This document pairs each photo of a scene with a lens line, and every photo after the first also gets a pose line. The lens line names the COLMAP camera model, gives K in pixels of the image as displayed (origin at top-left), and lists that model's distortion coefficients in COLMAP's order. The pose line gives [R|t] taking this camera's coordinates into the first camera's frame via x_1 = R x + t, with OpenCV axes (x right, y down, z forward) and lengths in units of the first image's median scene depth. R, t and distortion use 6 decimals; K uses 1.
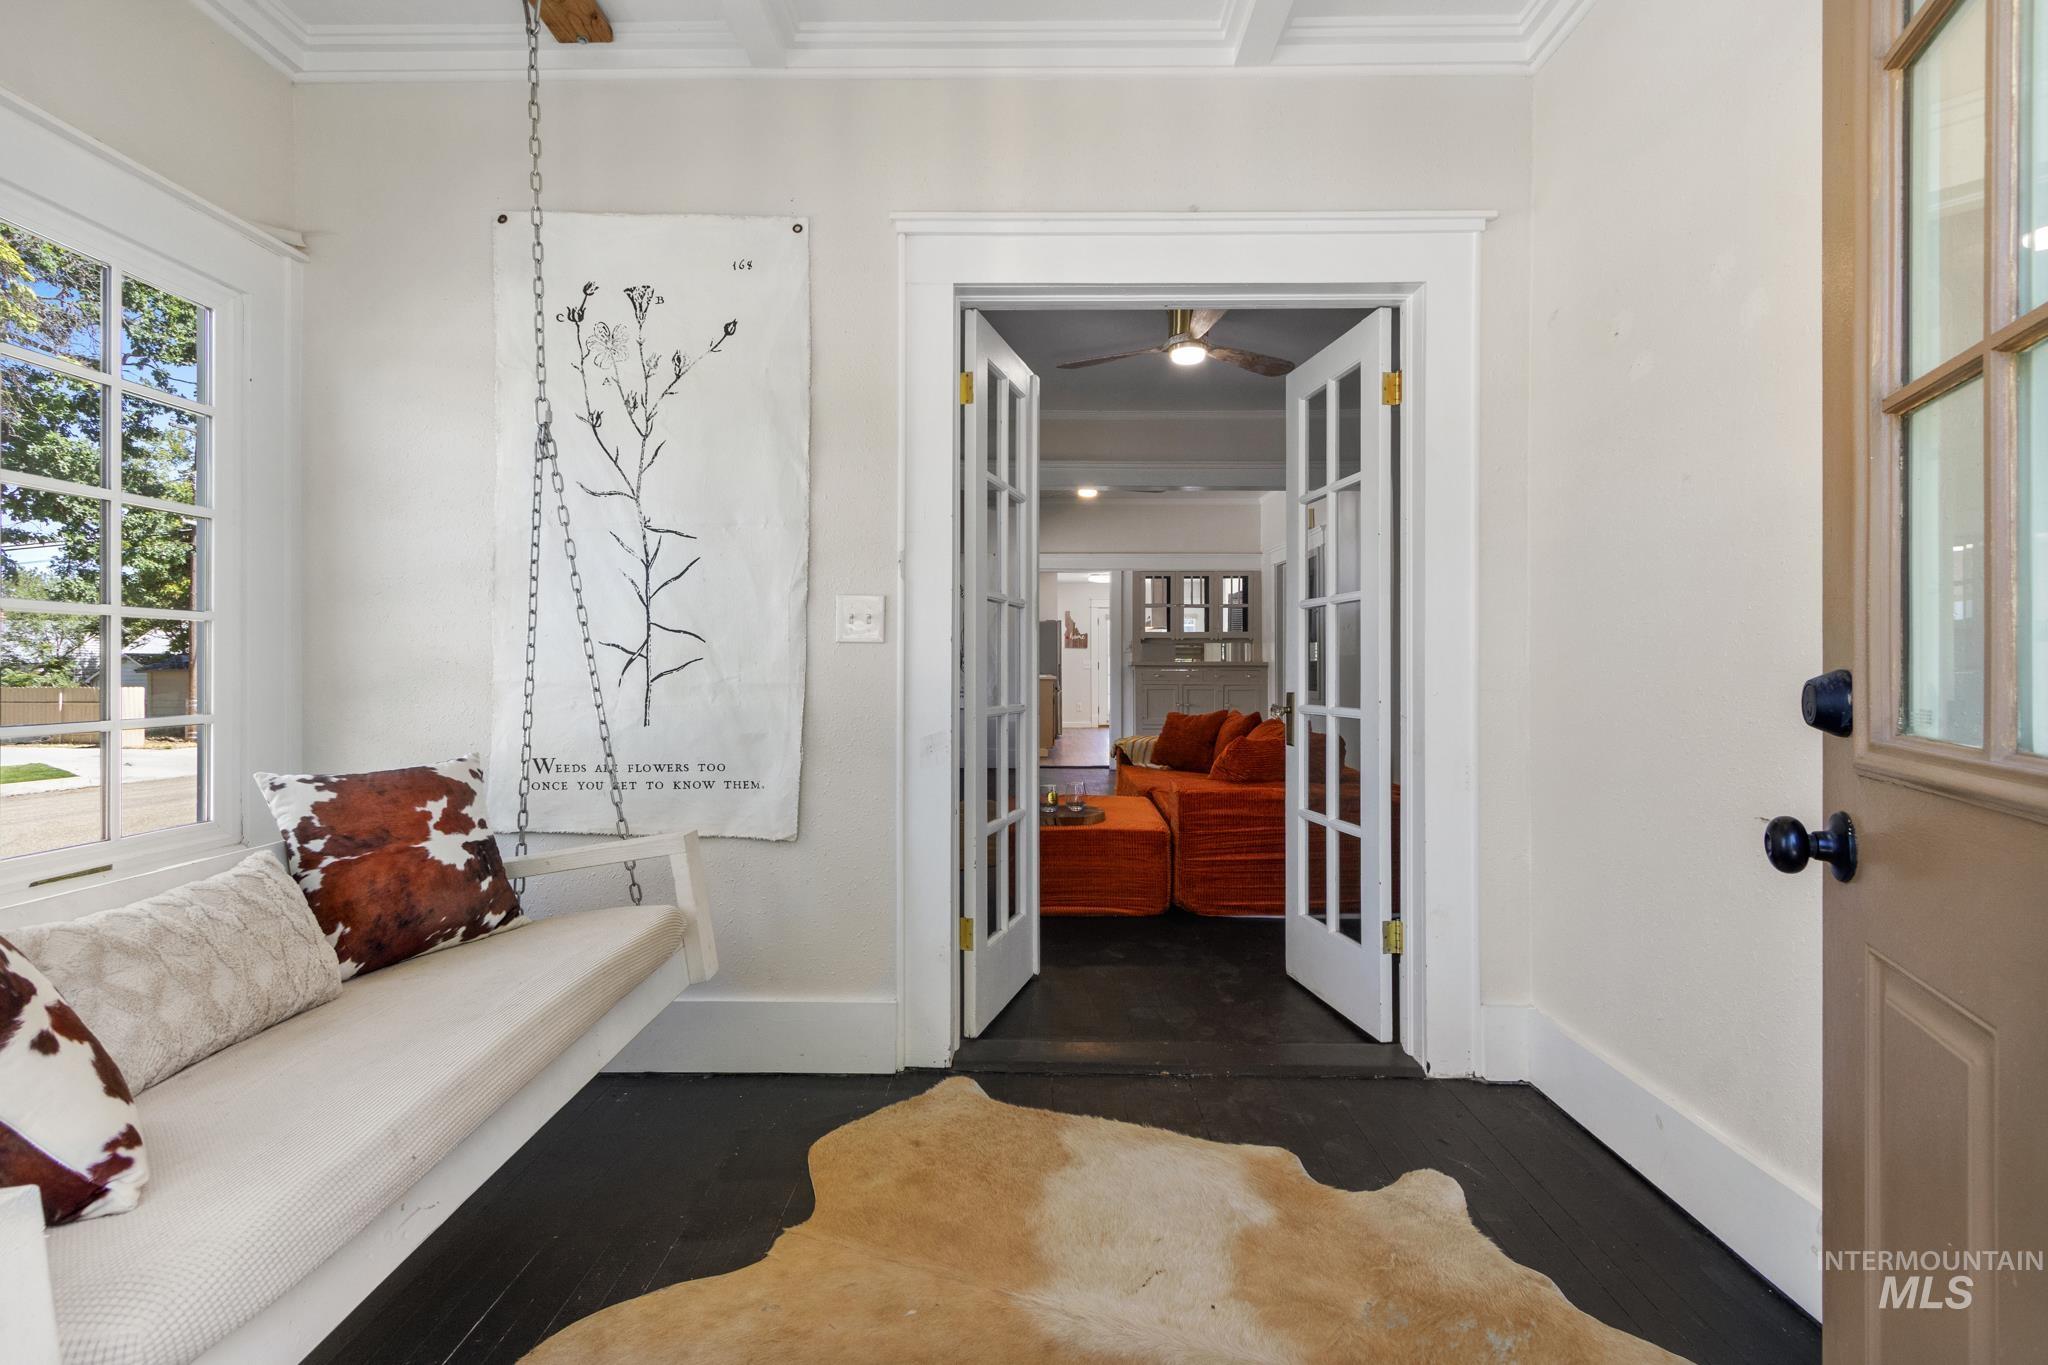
lens RADIAL K [[955.5, 0, 1016.6], [0, 955.5, 669.3], [0, 0, 1]] dist [0.003169, -0.000488]
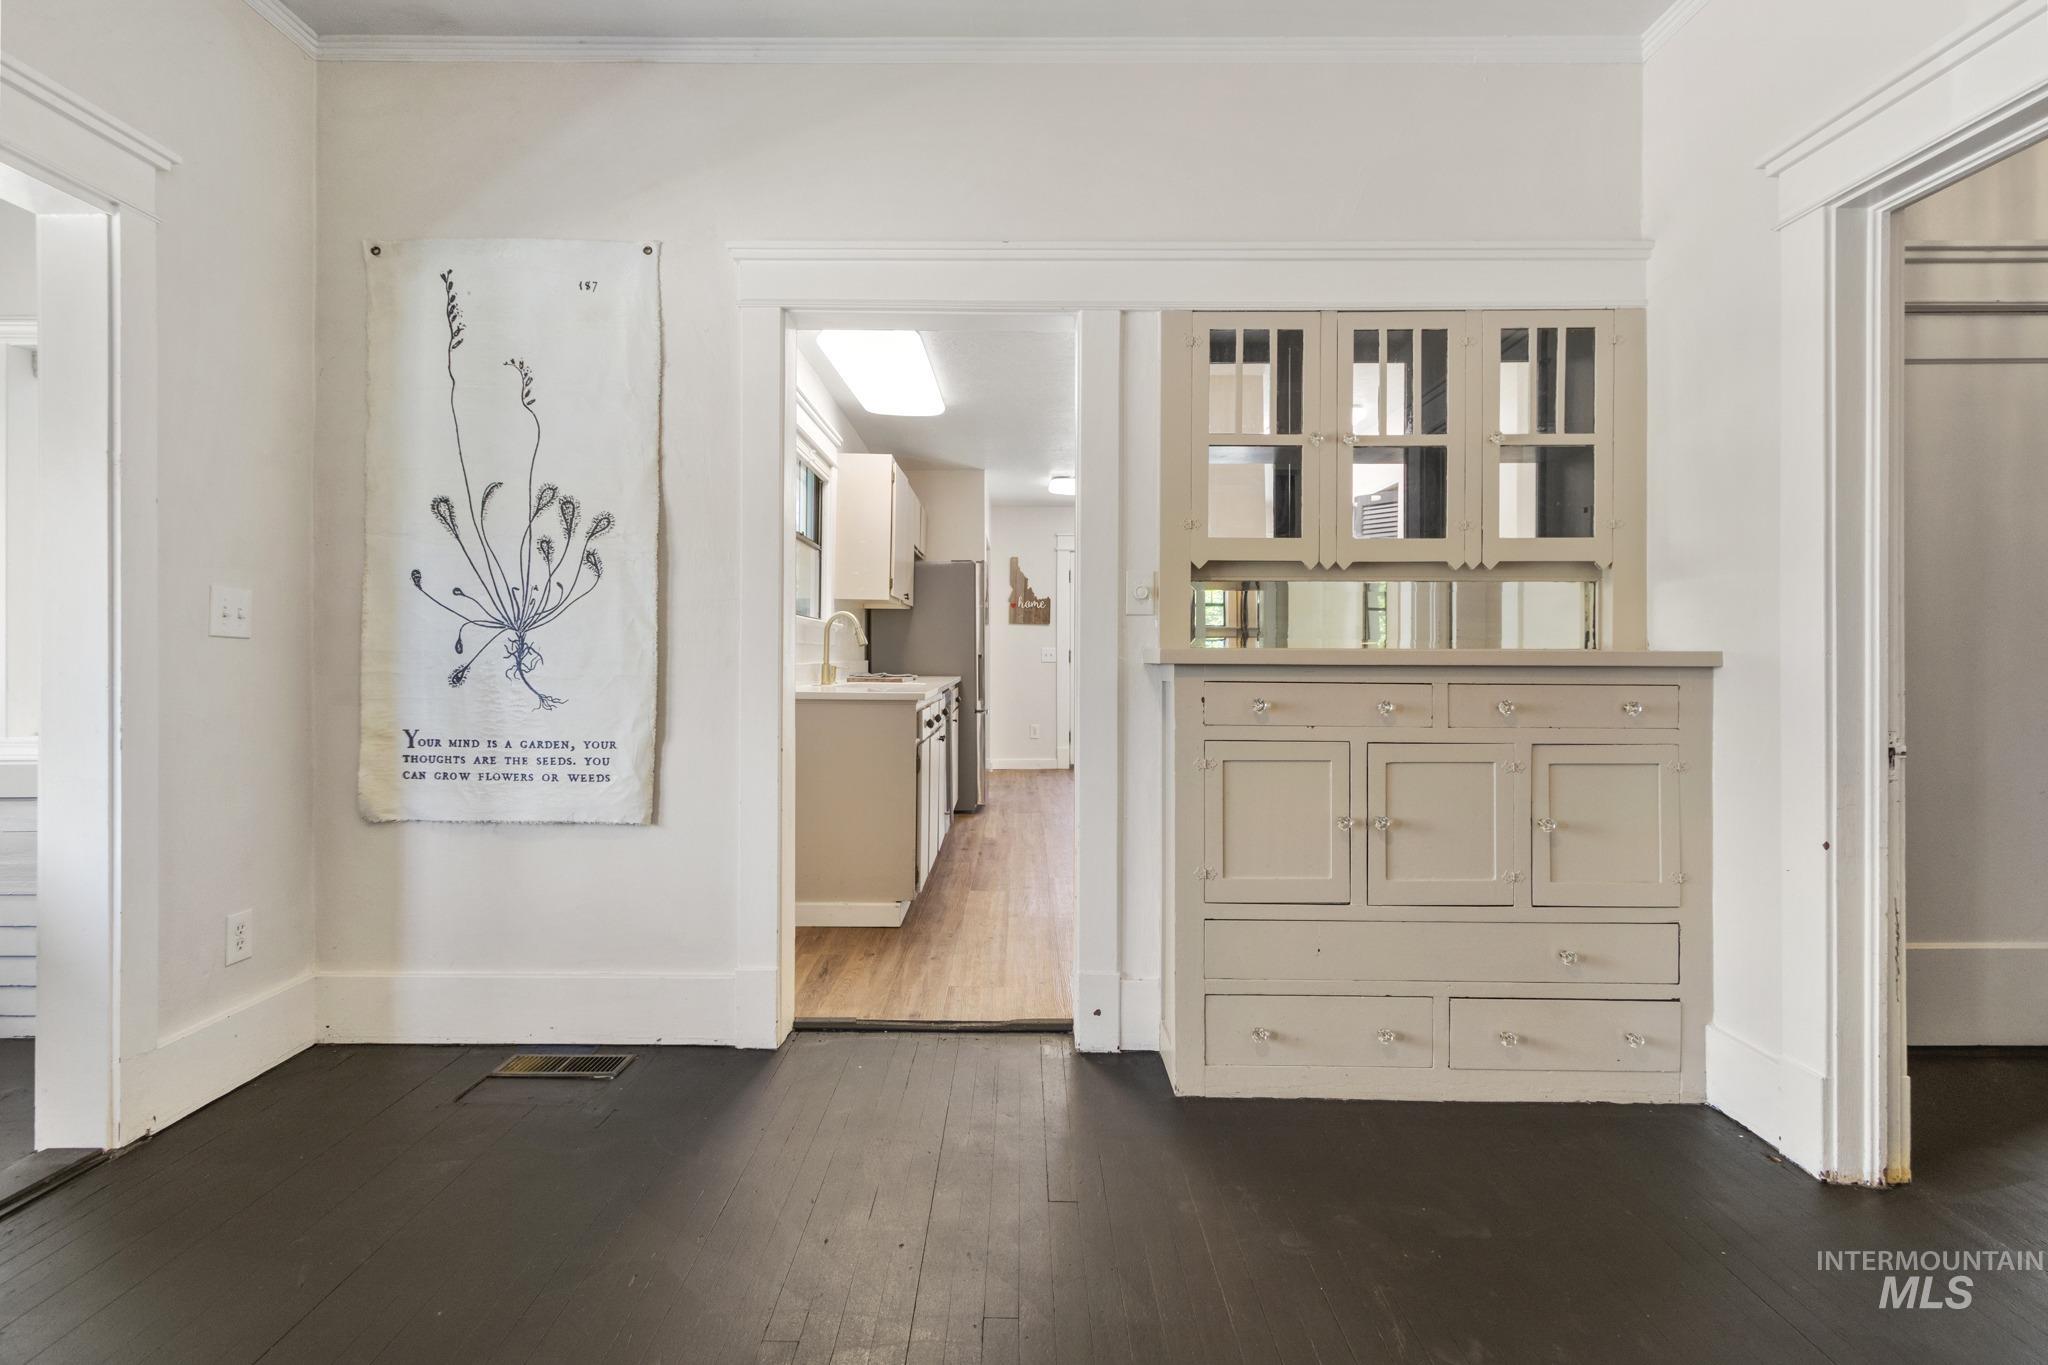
lens RADIAL K [[955.5, 0, 1016.6], [0, 955.5, 669.3], [0, 0, 1]] dist [0.003169, -0.000488]
pose [[0.999892, -0.000452, 0.014705, 0.048864], [0.000256, 0.999911, 0.013305, -0.003806], [-0.014709, -0.013299, 0.999803, 0.468325]]
